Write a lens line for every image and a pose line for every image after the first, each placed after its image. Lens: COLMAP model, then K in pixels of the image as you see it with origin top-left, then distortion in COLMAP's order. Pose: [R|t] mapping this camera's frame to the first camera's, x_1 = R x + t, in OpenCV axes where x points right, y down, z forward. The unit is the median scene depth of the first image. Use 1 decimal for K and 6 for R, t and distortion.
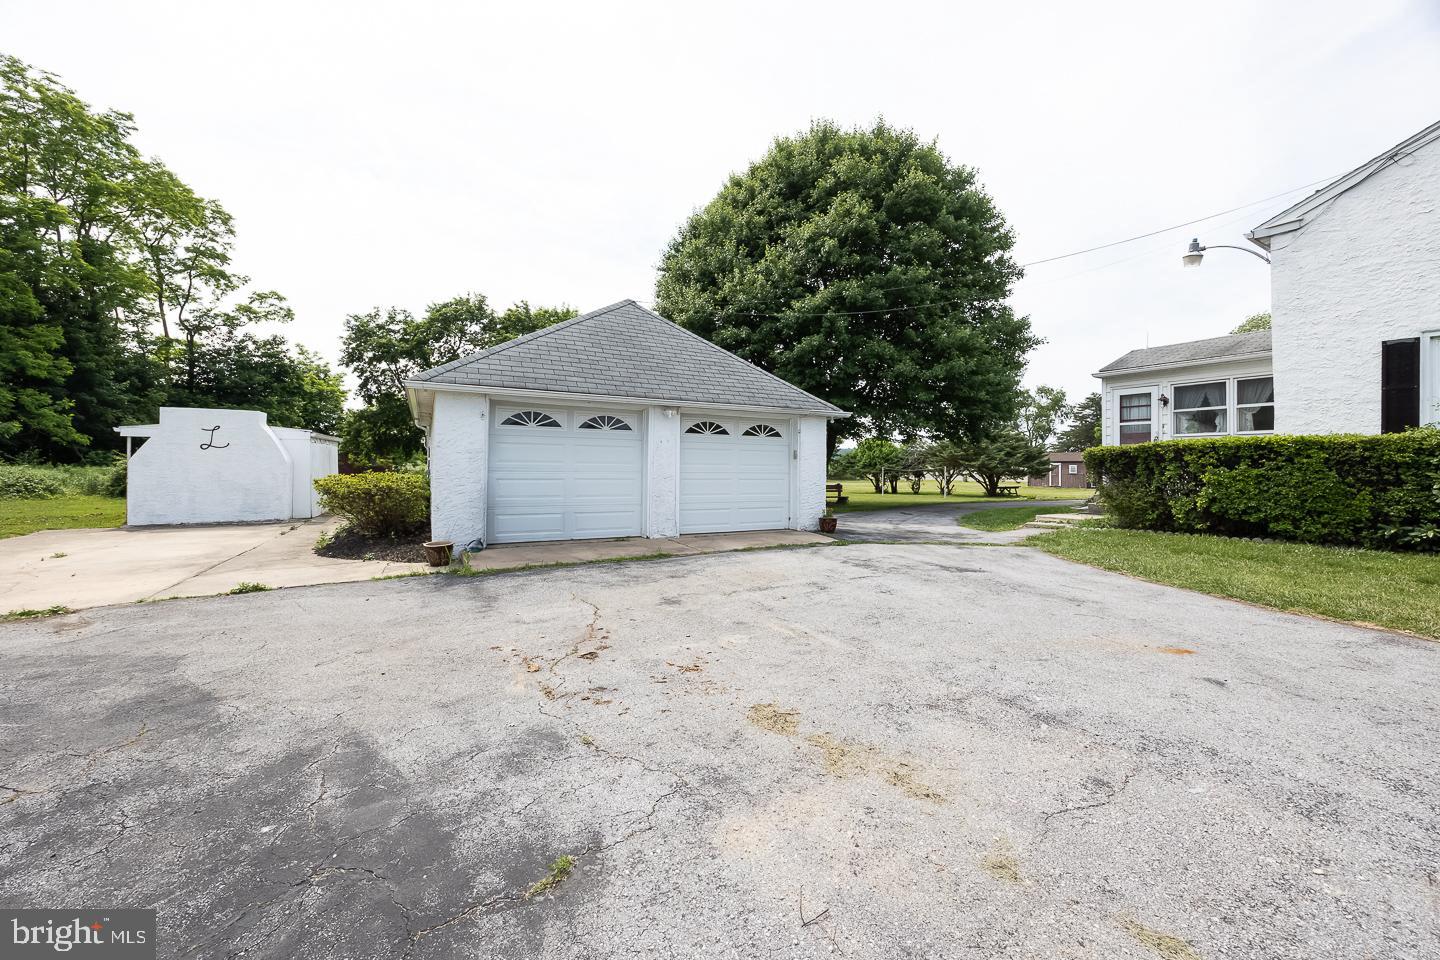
lens RADIAL K [[558.9, 0, 721.7], [0, 558.9, 465.8], [0, 0, 1]] dist [0.003908, 0.000476]
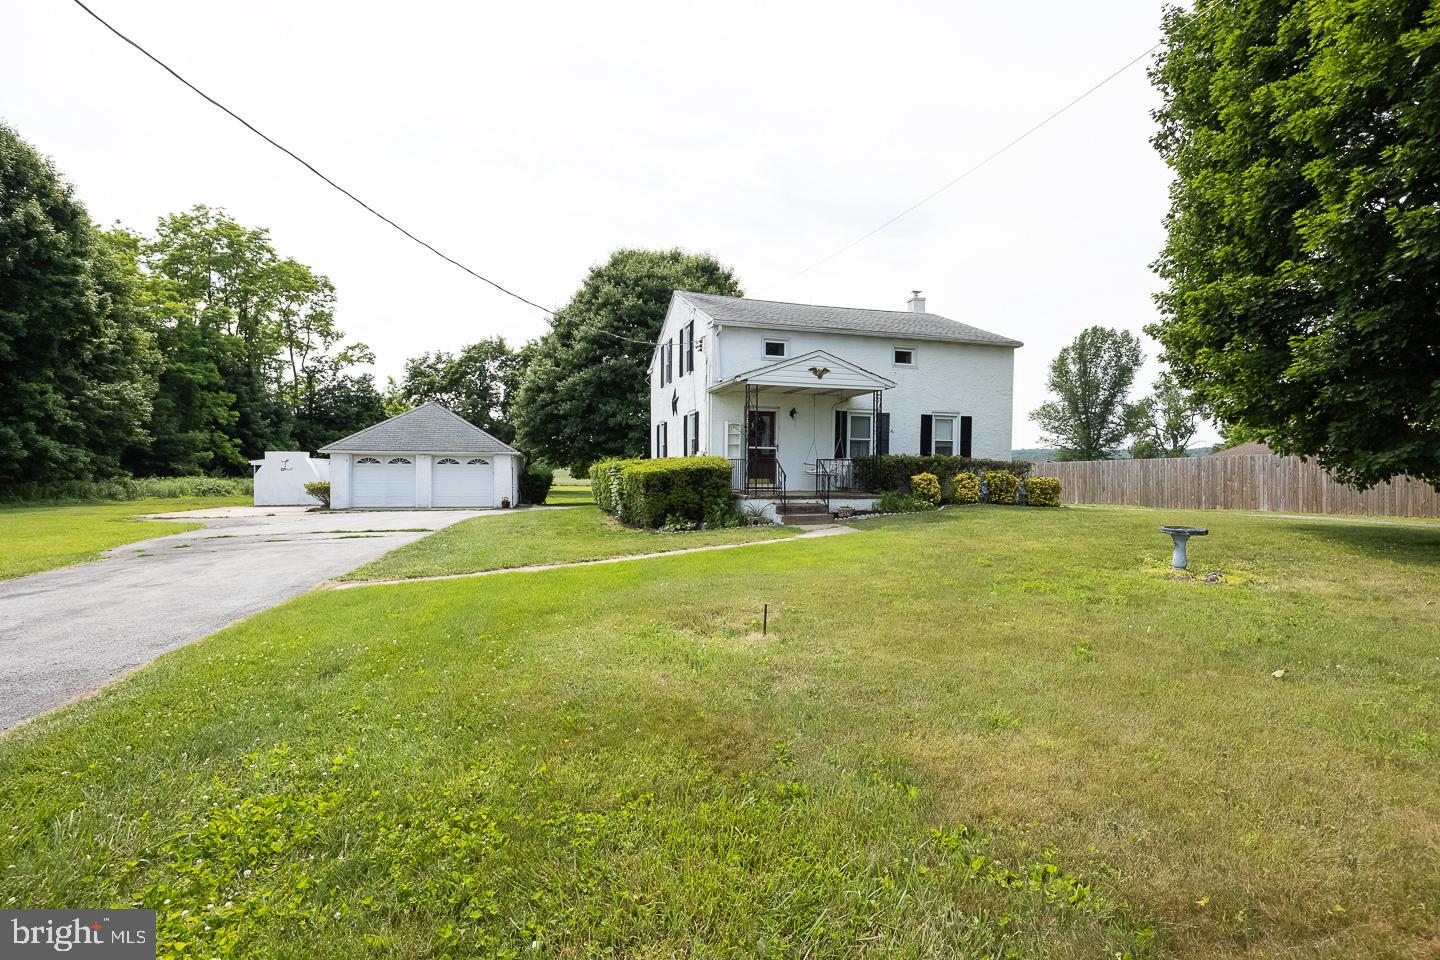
lens RADIAL K [[688.3, 0, 723.5], [0, 688.3, 487.1], [0, 0, 1]] dist [0.001279, -0.000310]
pose [[0.968312, -0.002060, -0.249737, 0.402618], [0.007300, 0.999772, 0.020059, -0.002115], [0.249638, -0.021247, 0.968106, -0.332487]]
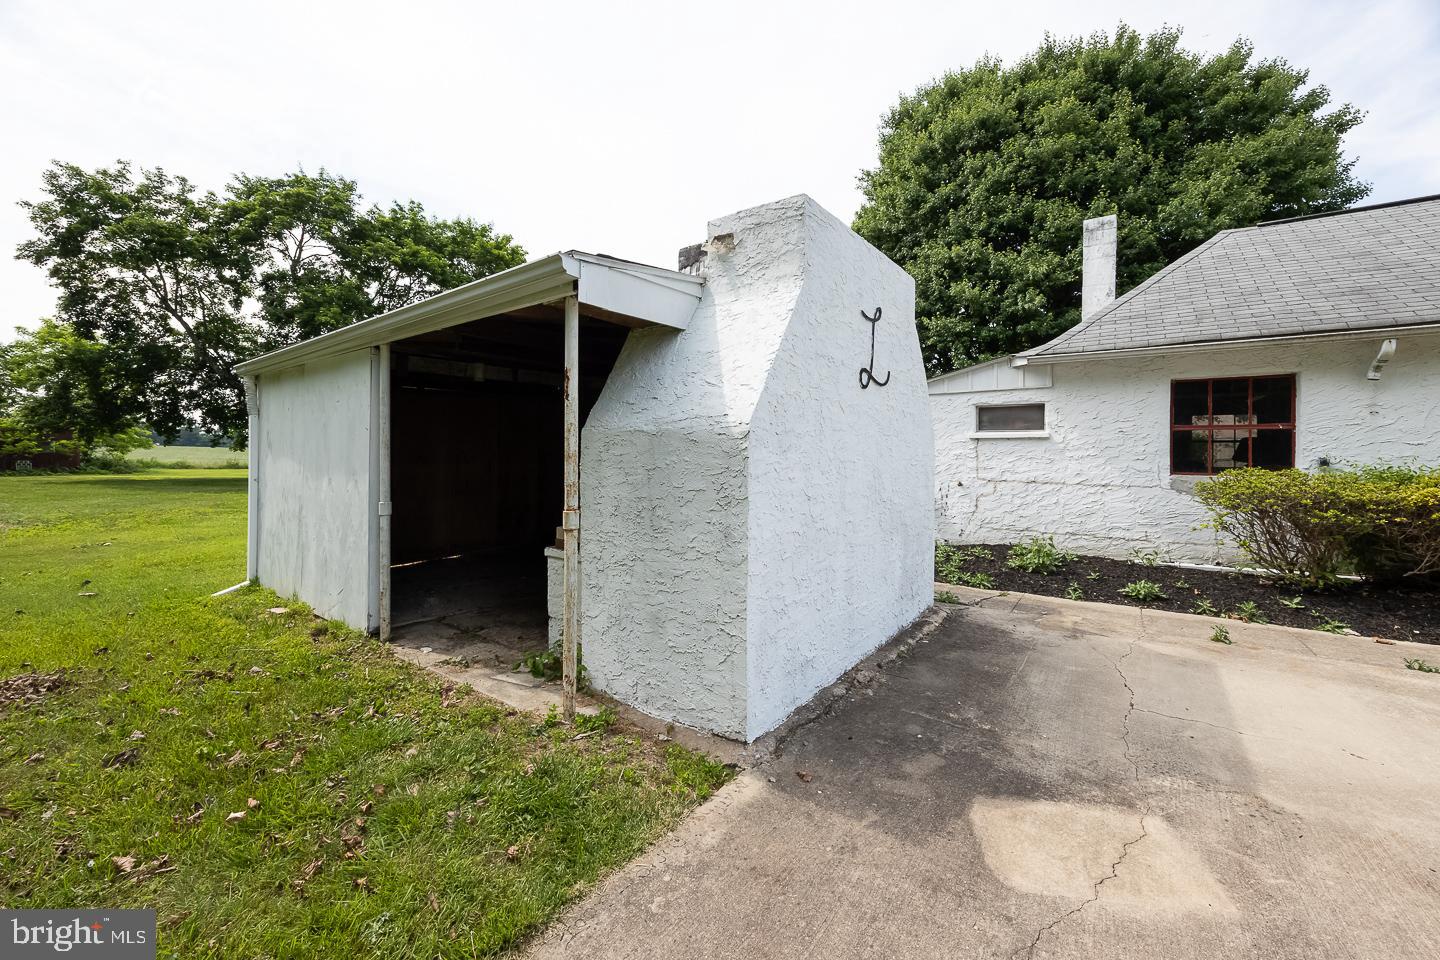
lens RADIAL K [[558.9, 0, 706.3], [0, 558.9, 465.1], [0, 0, 1]] dist [0.003908, 0.000476]
pose [[0.908399, -0.013987, 0.417871, -0.314274], [0.005194, 0.999741, 0.022174, 0.003866], [-0.418073, -0.017972, 0.908236, 0.244773]]
